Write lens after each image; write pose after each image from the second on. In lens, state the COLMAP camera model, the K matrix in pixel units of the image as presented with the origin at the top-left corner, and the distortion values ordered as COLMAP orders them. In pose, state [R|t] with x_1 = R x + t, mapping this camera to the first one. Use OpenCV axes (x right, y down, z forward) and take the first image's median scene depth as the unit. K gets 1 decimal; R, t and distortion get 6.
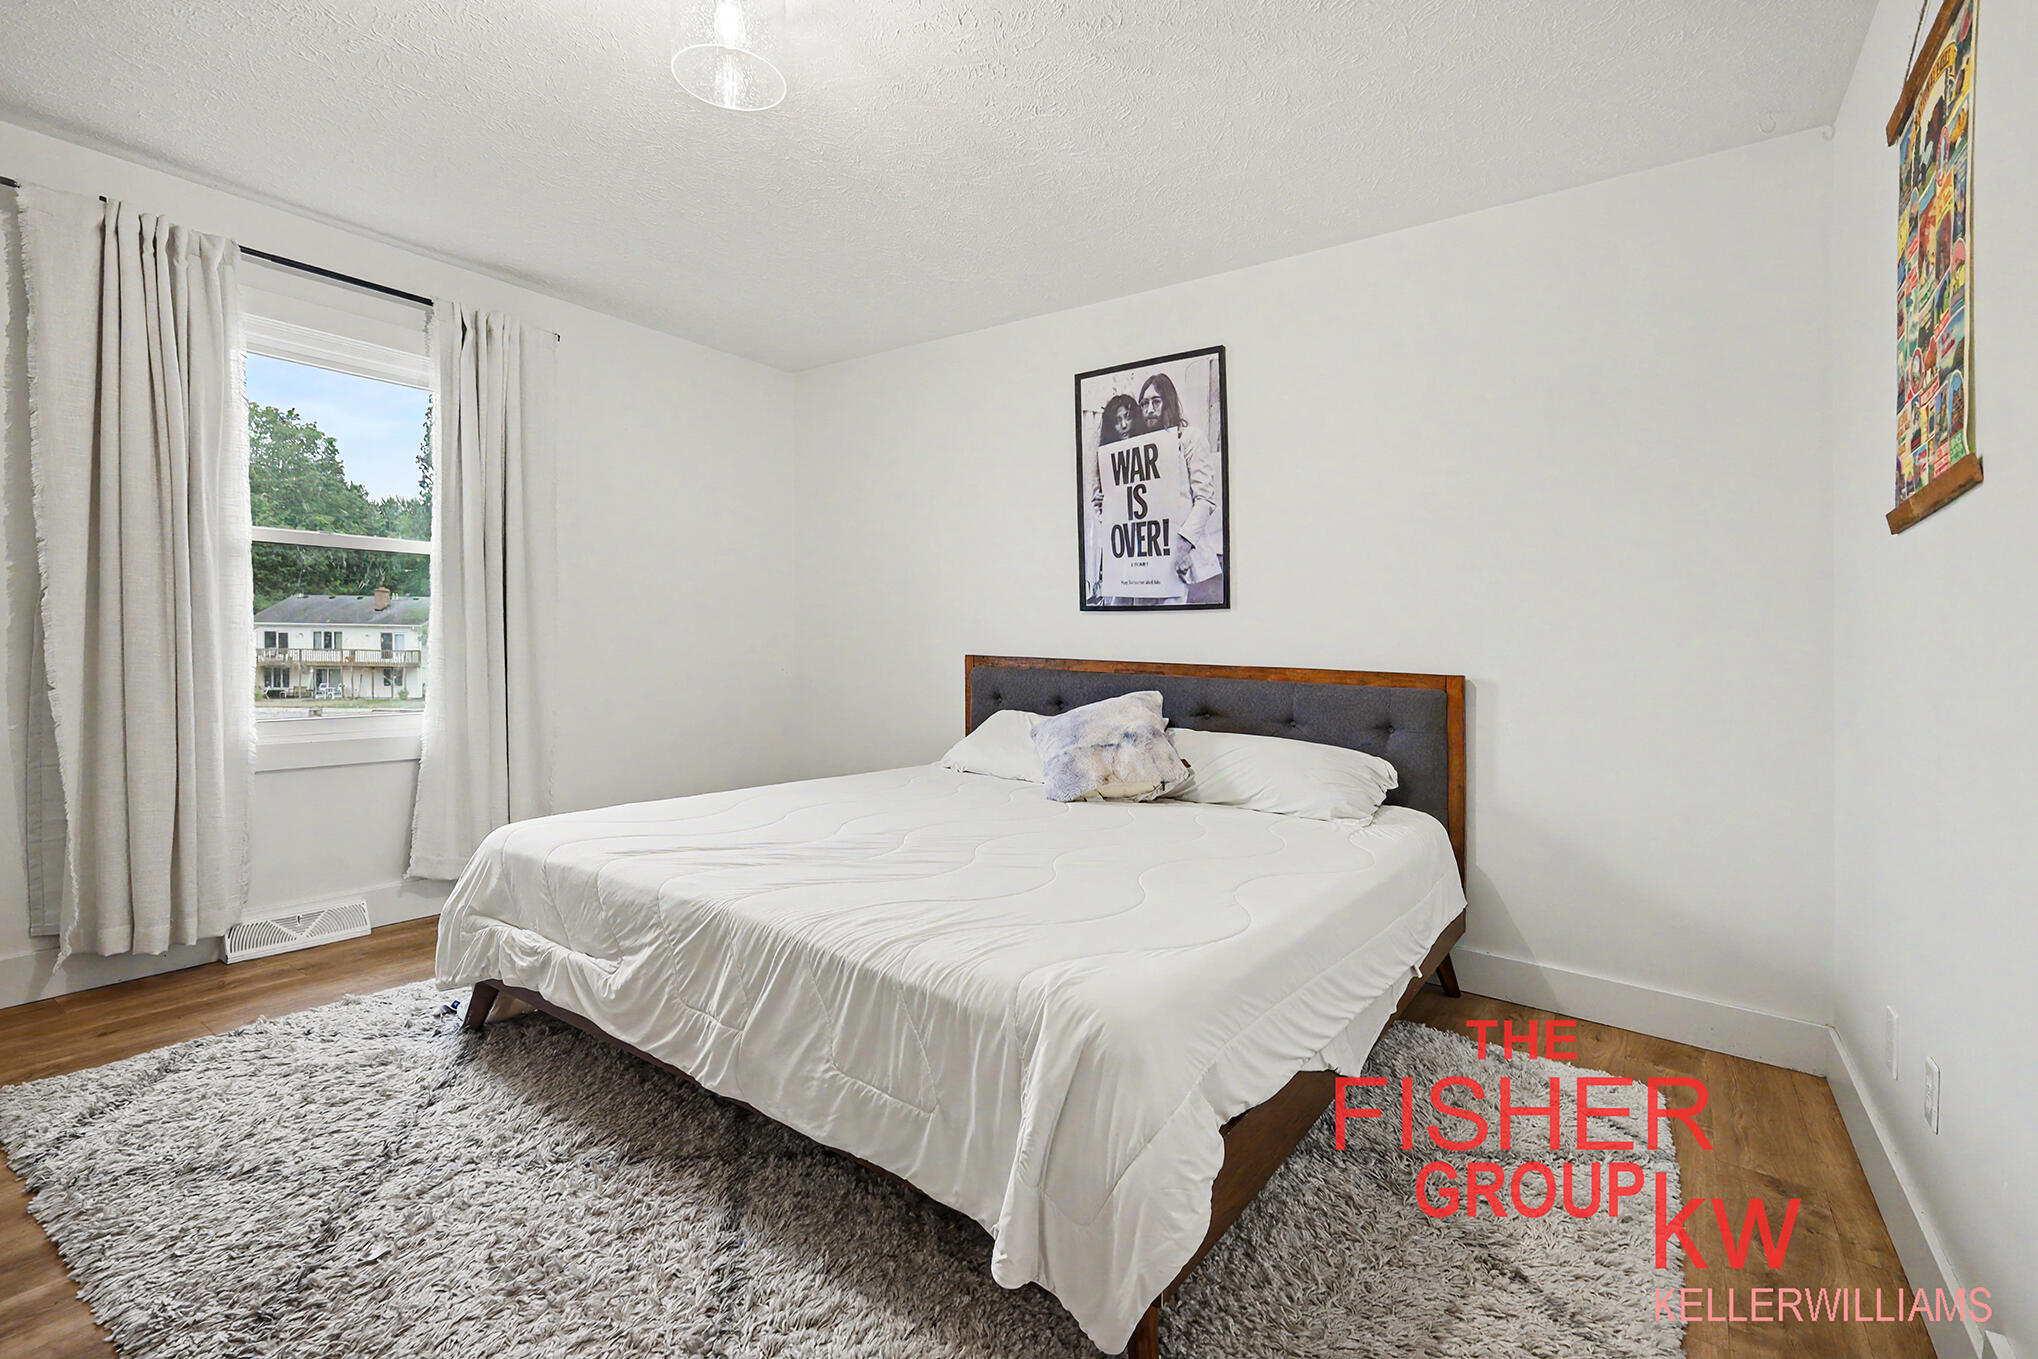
lens RADIAL K [[886.8, 0, 1016.4], [0, 886.8, 677.4], [0, 0, 1]] dist [-0.001299, -0.000013]
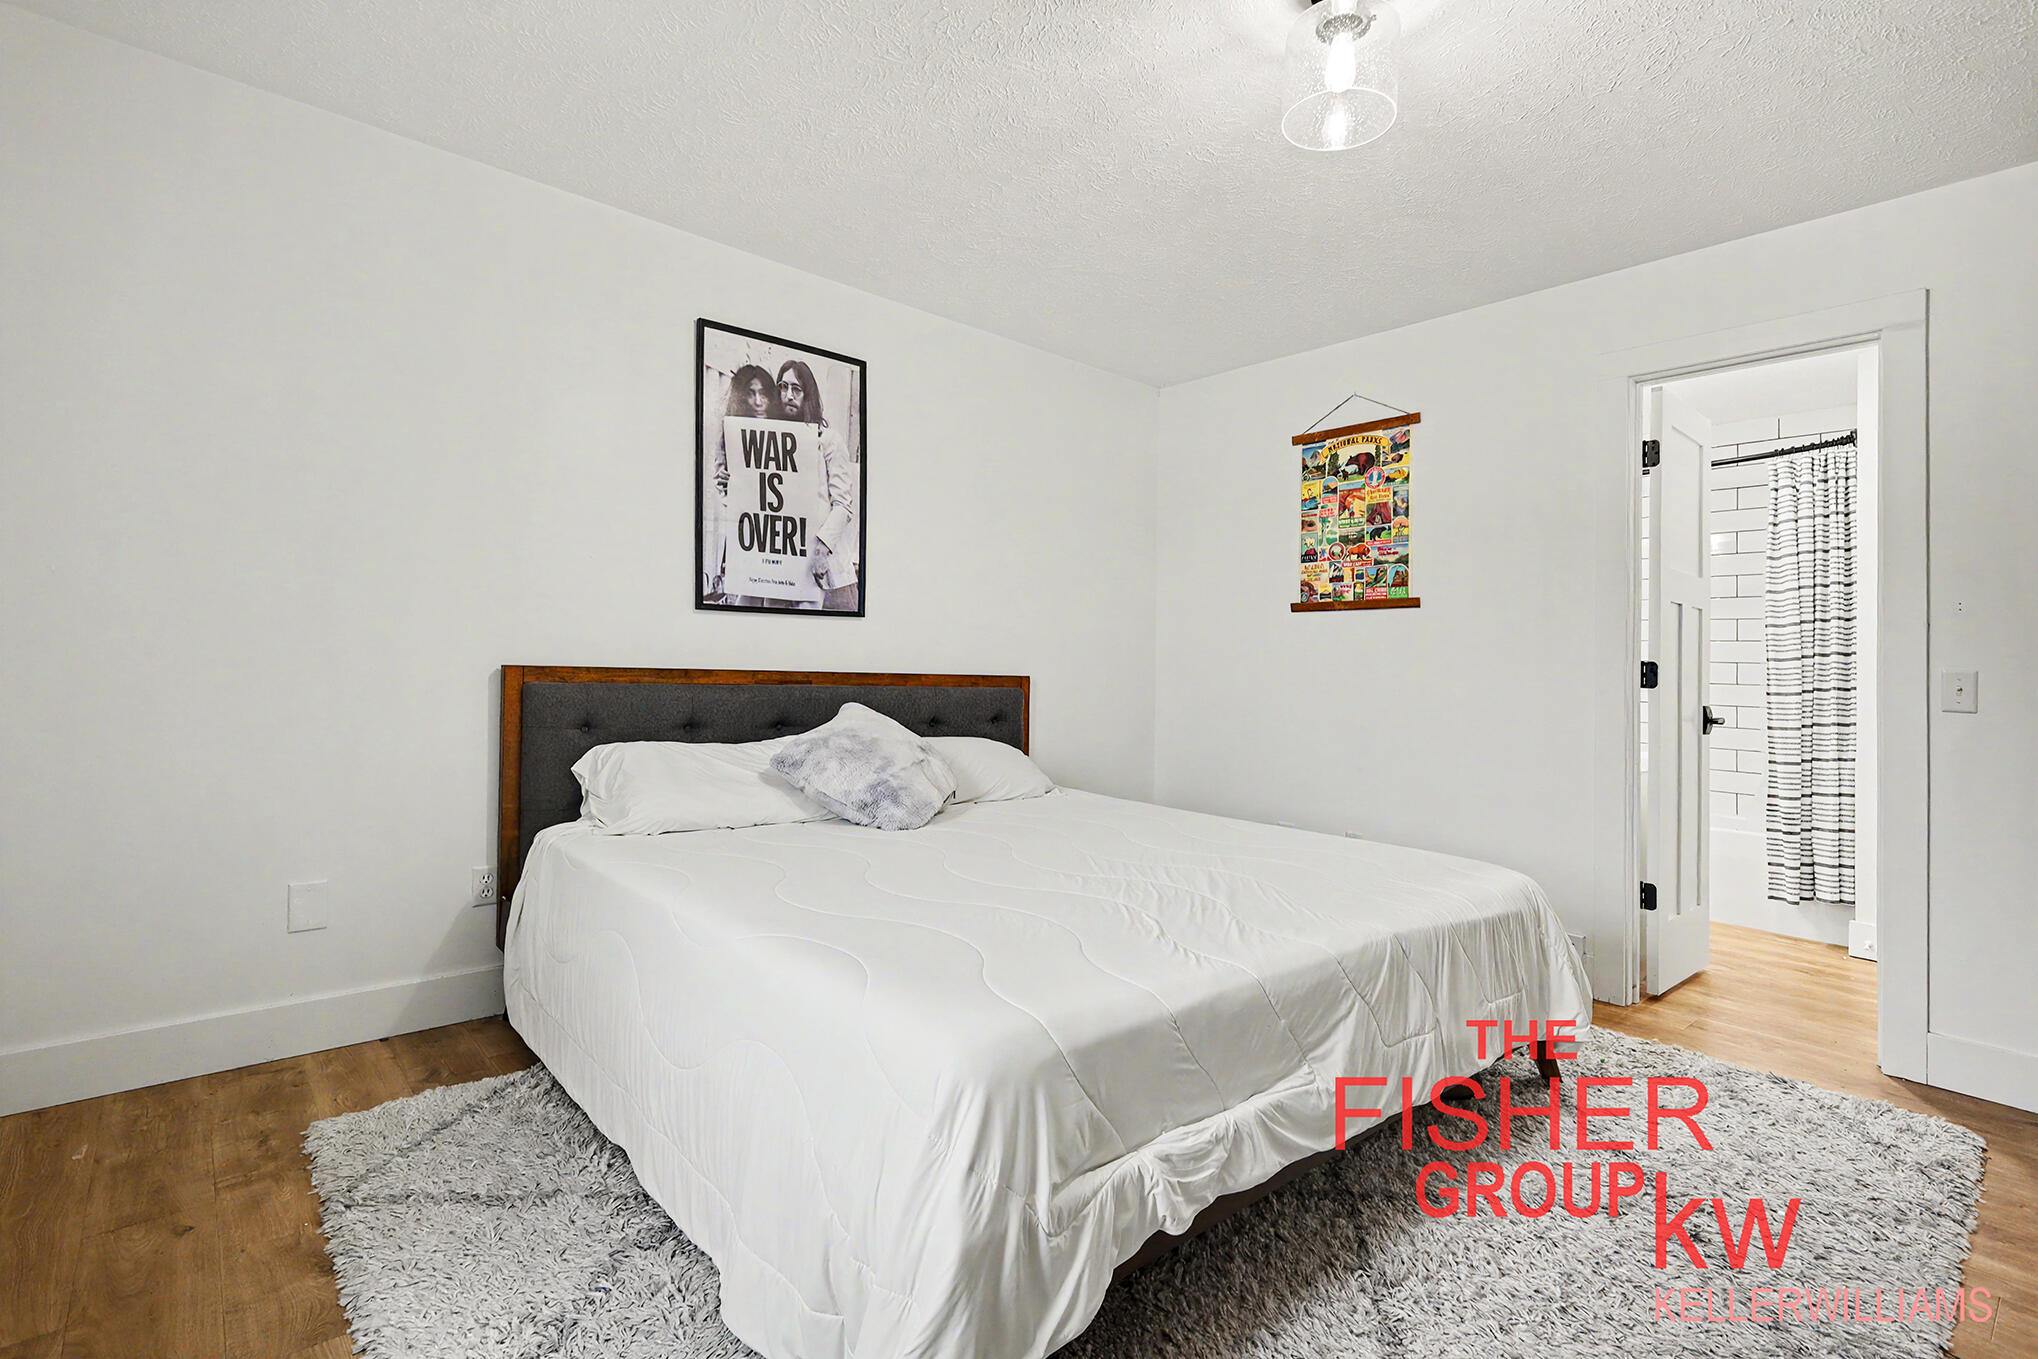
lens RADIAL K [[935.0, 0, 992.2], [0, 935.0, 634.8], [0, 0, 1]] dist [0.001828, 0.000006]
pose [[0.224973, -0.000455, 0.974365, -0.738964], [0.007336, 0.999972, -0.001226, -0.051058], [-0.974337, 0.007424, 0.224970, 0.574038]]
